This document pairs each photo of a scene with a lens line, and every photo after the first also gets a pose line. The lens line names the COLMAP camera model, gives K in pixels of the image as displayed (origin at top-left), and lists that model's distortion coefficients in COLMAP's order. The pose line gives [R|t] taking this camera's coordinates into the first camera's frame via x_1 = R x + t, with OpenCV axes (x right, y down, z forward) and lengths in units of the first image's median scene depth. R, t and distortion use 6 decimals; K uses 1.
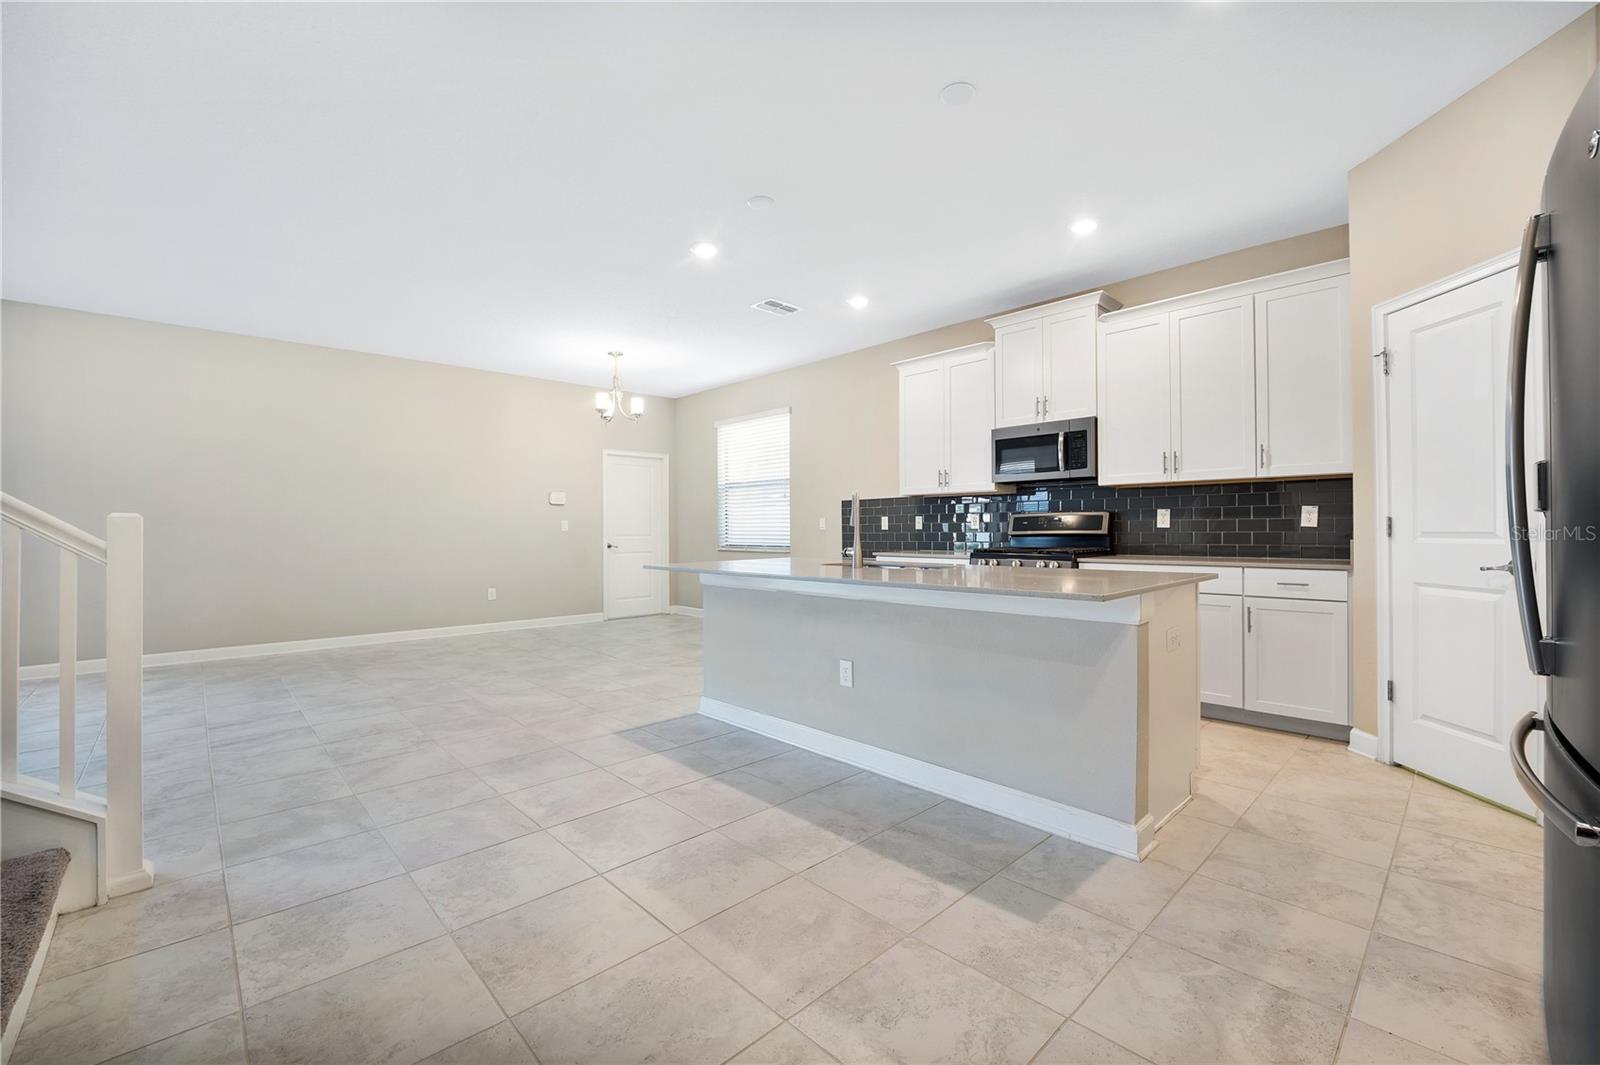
lens RADIAL K [[662.7, 0, 806.3], [0, 662.7, 541.2], [0, 0, 1]] dist [-0.021507, 0.001146]
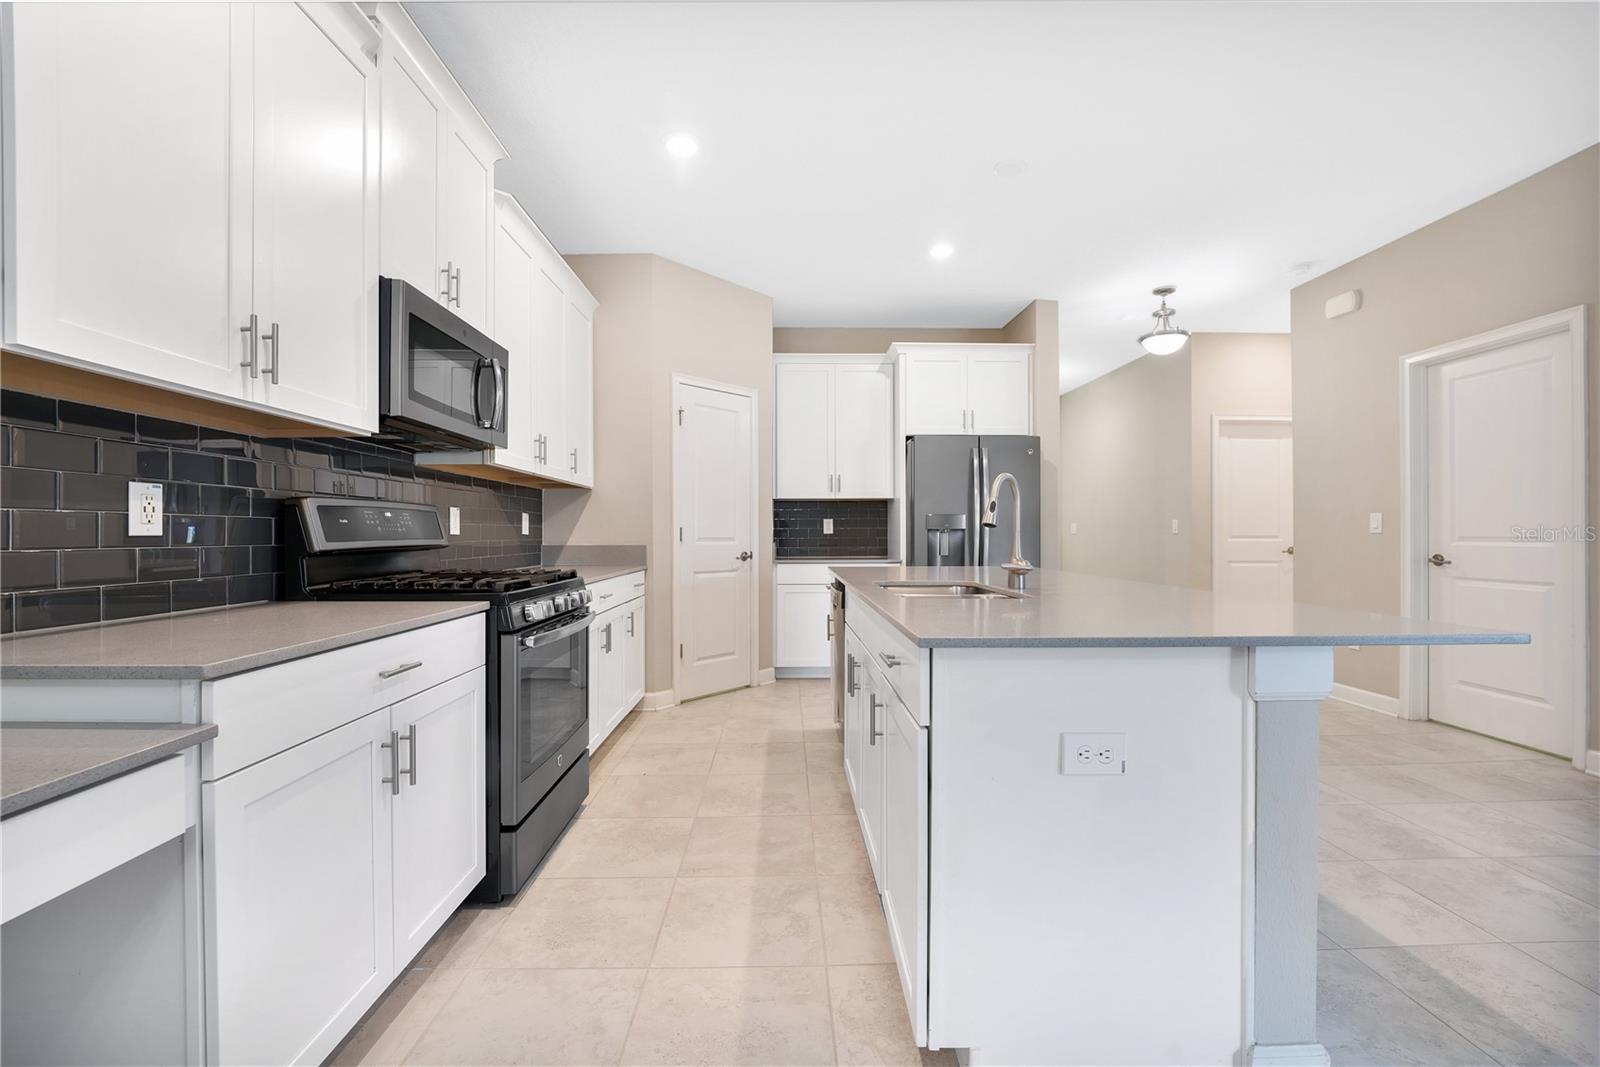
lens RADIAL K [[663.7, 0, 789.6], [0, 663.7, 534.4], [0, 0, 1]] dist [-0.019862, 0.001556]
pose [[-0.730884, 0.007842, 0.682457, -0.165232], [0.019200, 0.999774, 0.009073, -0.020237], [-0.682232, 0.019735, -0.730870, 1.239179]]
